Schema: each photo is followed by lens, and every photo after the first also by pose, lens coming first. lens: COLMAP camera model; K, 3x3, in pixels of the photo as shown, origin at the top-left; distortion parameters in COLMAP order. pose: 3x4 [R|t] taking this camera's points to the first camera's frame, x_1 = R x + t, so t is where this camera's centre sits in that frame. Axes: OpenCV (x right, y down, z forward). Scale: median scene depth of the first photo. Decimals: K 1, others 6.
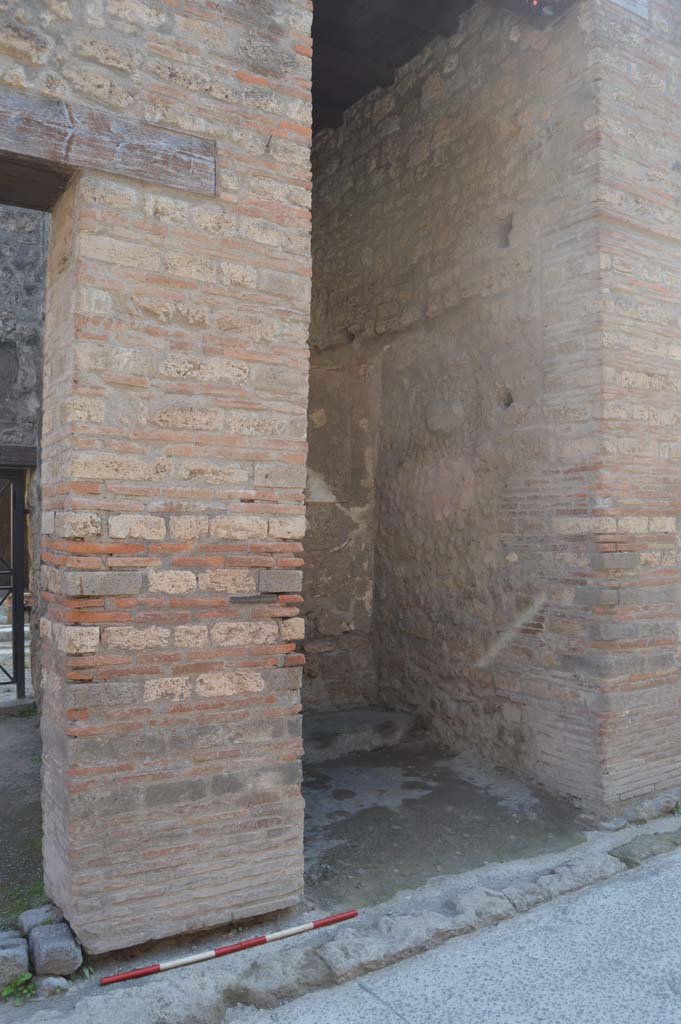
lens RADIAL K [[814.4, 0, 346.6], [0, 814.4, 542.2], [0, 0, 1]] dist [-0.087425, 0.033357]
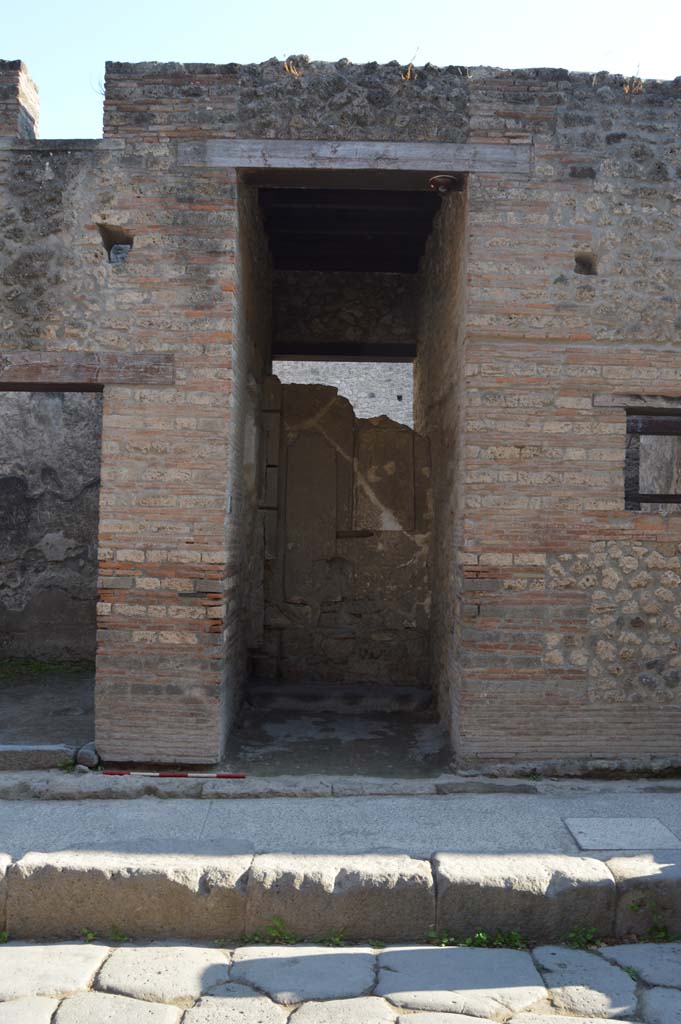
lens RADIAL K [[912.6, 0, 338.6], [0, 912.6, 549.2], [0, 0, 1]] dist [-0.065038, 0.010288]
pose [[0.852348, 0.031263, -0.522040, 1.300830], [-0.023915, 0.999497, 0.020810, -0.089687], [0.522428, -0.005253, 0.852667, -0.638844]]
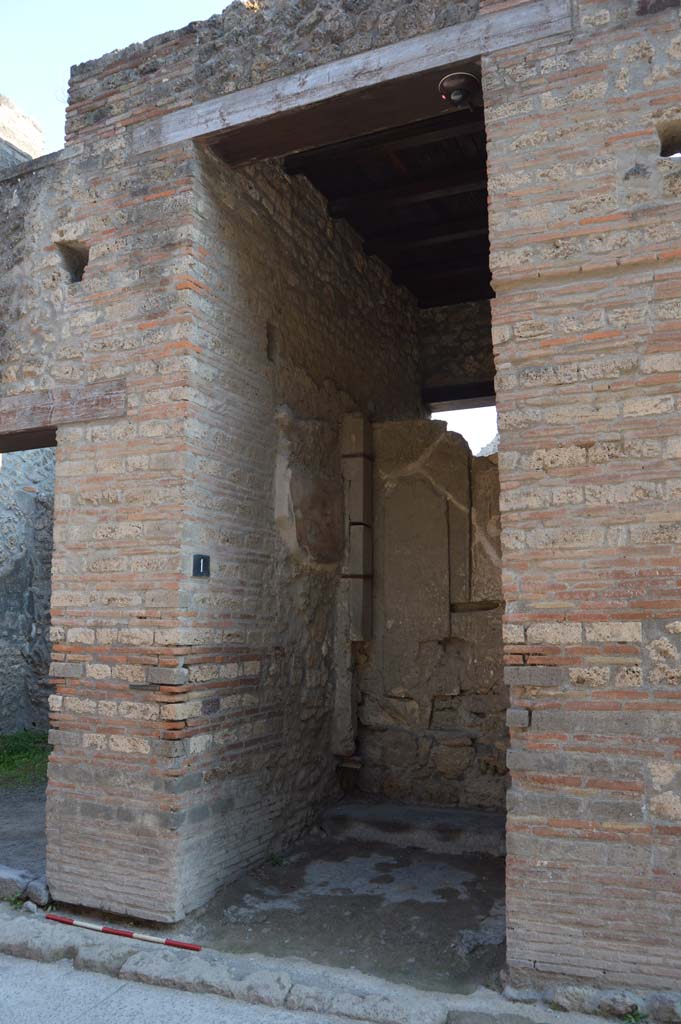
lens RADIAL K [[814.4, 0, 346.6], [0, 814.4, 542.2], [0, 0, 1]] dist [-0.087425, 0.033357]
pose [[0.563477, -0.075676, -0.822658, 1.282773], [0.000724, 0.995840, -0.091111, -0.053933], [0.826131, 0.050743, 0.561188, 0.496764]]
